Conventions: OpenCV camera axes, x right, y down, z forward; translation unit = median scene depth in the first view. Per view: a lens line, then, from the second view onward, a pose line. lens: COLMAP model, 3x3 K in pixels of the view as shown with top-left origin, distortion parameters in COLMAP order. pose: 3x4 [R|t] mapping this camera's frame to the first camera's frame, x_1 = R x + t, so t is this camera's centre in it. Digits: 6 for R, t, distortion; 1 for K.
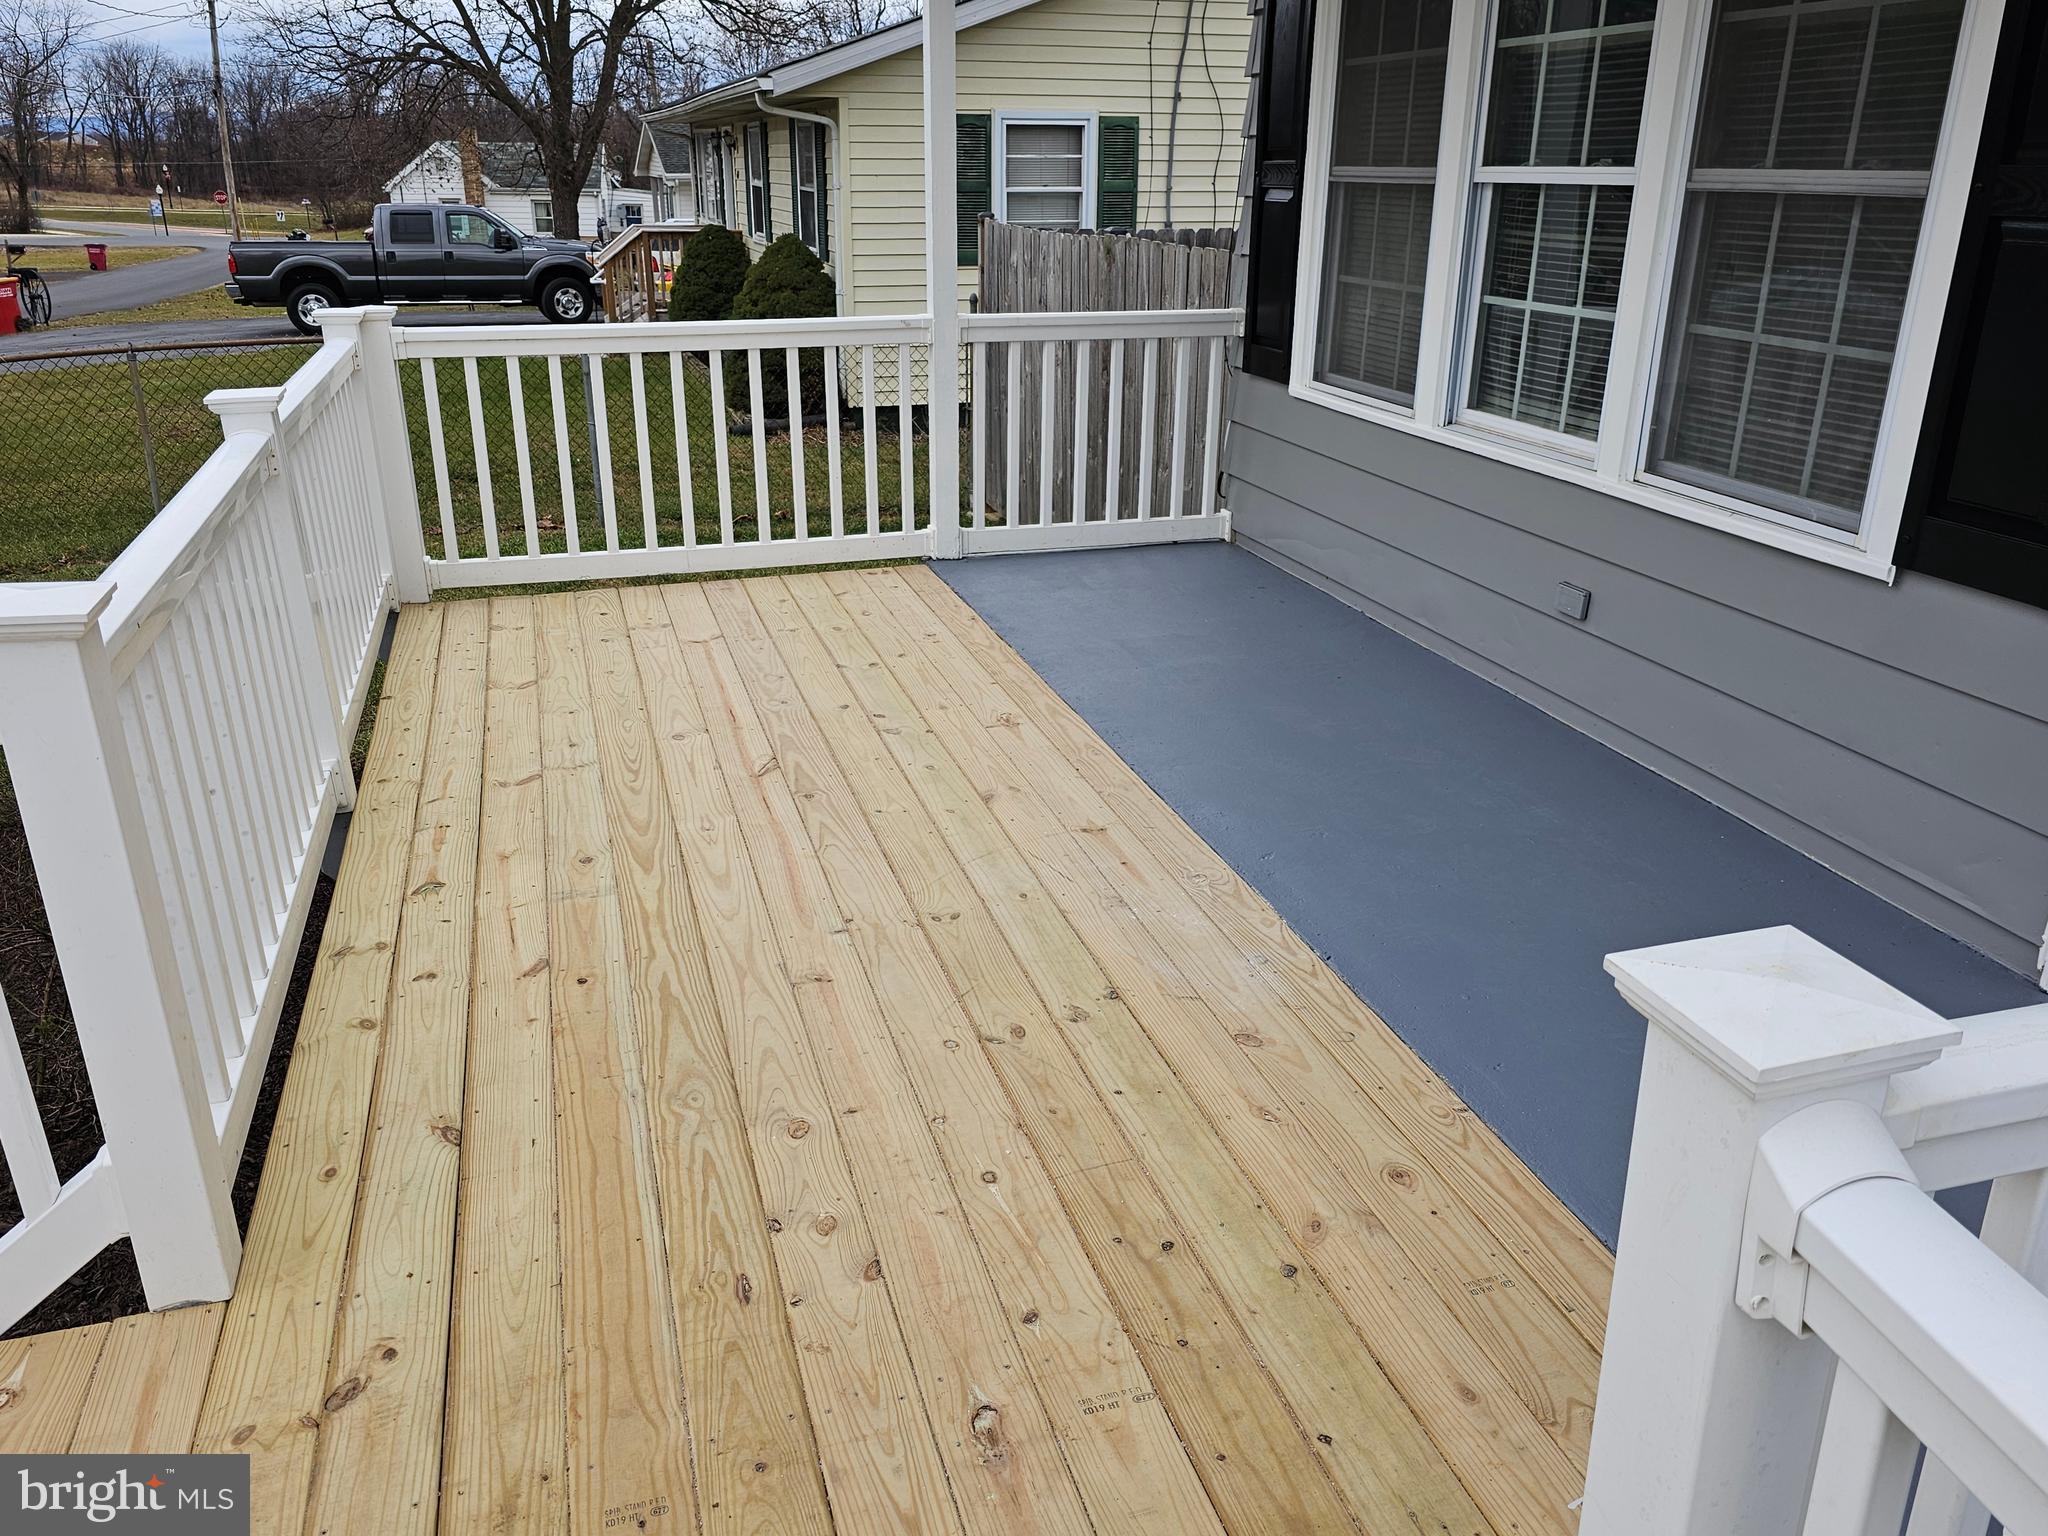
lens RADIAL K [[1577.1, 0, 1038.7], [0, 1577.1, 752.9], [0, 0, 1]] dist [0.054722, -0.048497]
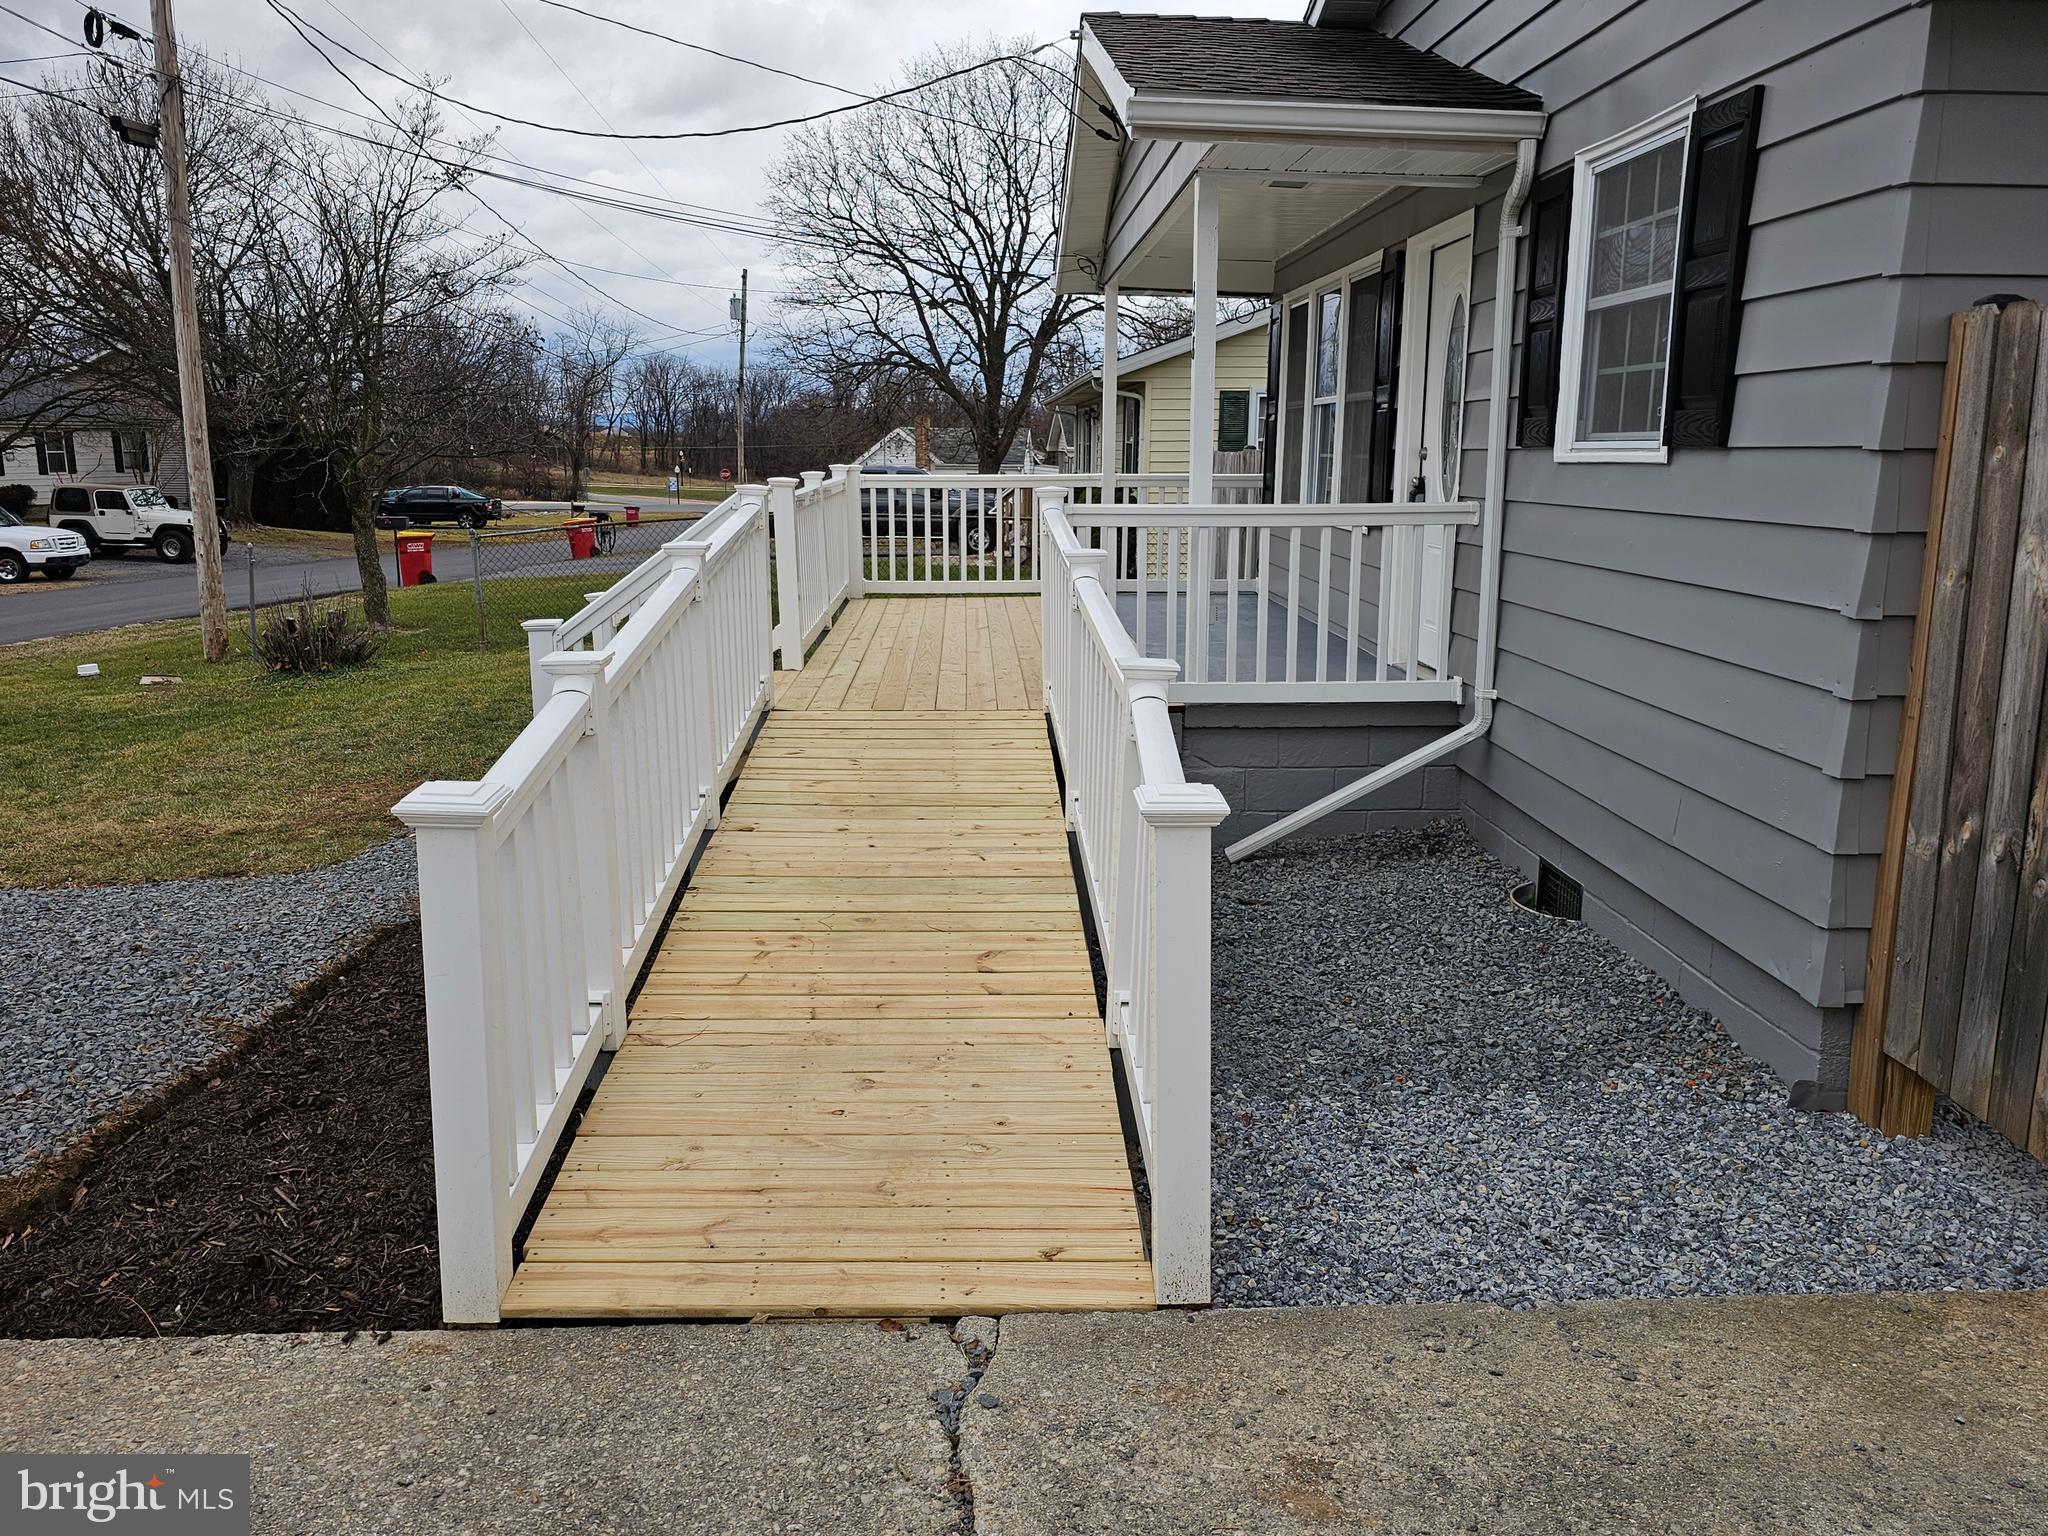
lens RADIAL K [[1577.1, 0, 1043.8], [0, 1577.1, 780.2], [0, 0, 1]] dist [0.054722, -0.048497]
pose [[0.968956, 0.052341, -0.241627, 0.060479], [-0.087902, 0.986408, -0.138826, 0.066287], [0.231077, 0.155756, 0.960387, -0.151048]]
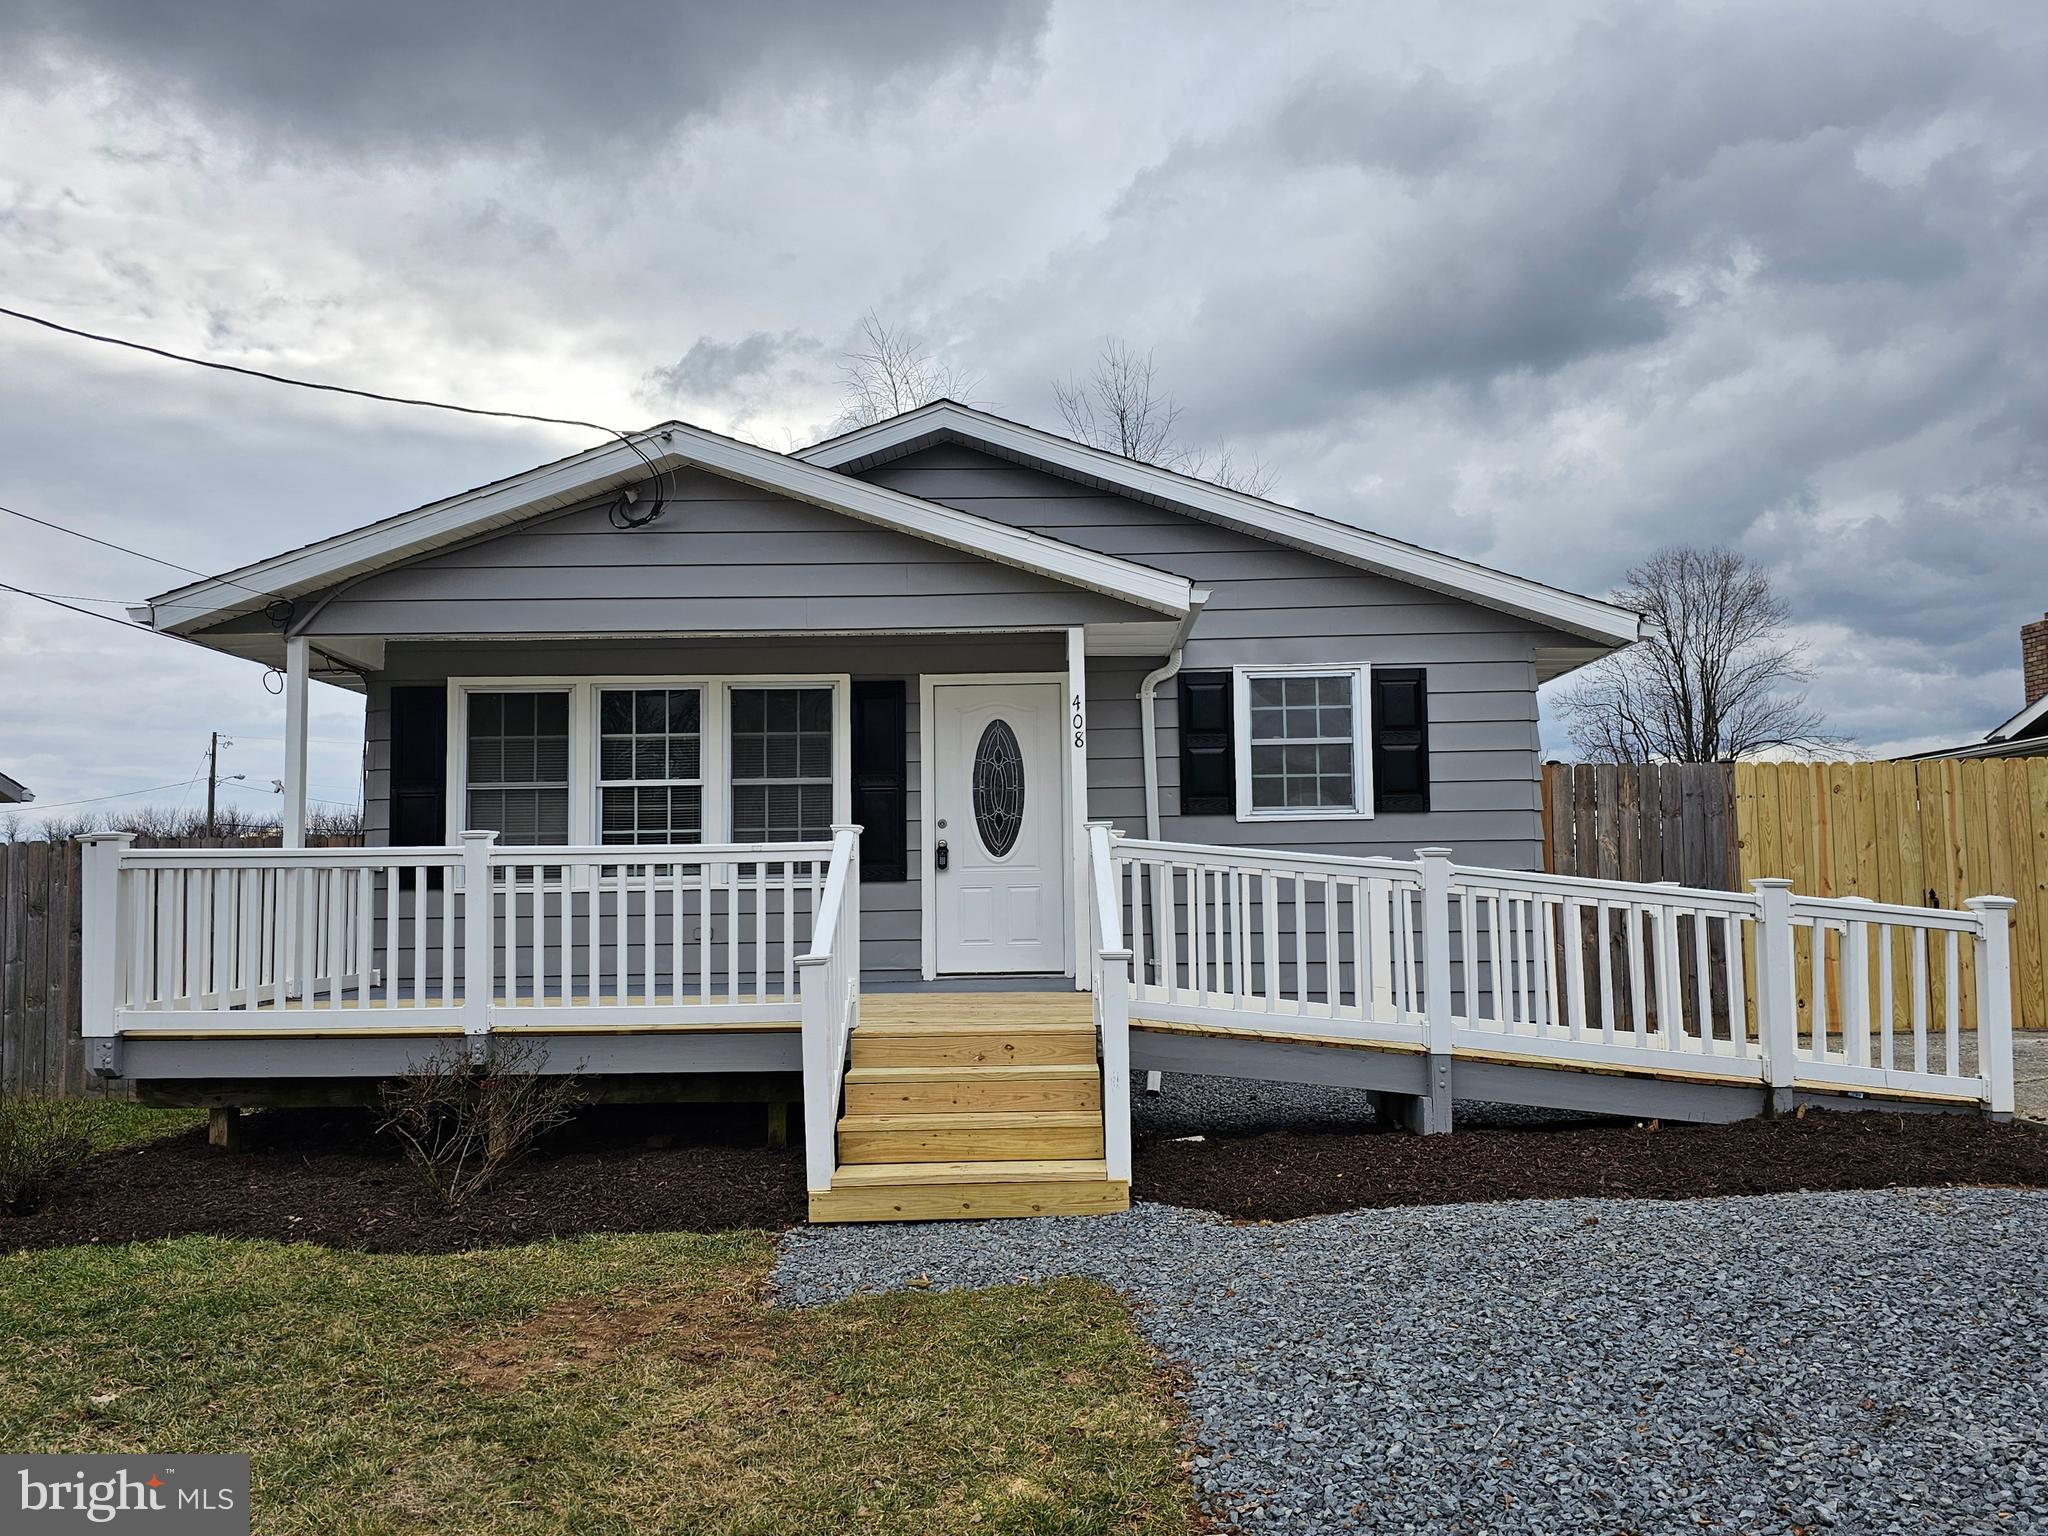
lens RADIAL K [[1577.1, 0, 1023.4], [0, 1577.1, 759.1], [0, 0, 1]] dist [0.054722, -0.048497]
pose [[0.309547, 0.073983, 0.948002, -0.235570], [0.347114, 0.919376, -0.185091, 0.035954], [-0.885264, 0.386359, 0.258909, -0.028800]]
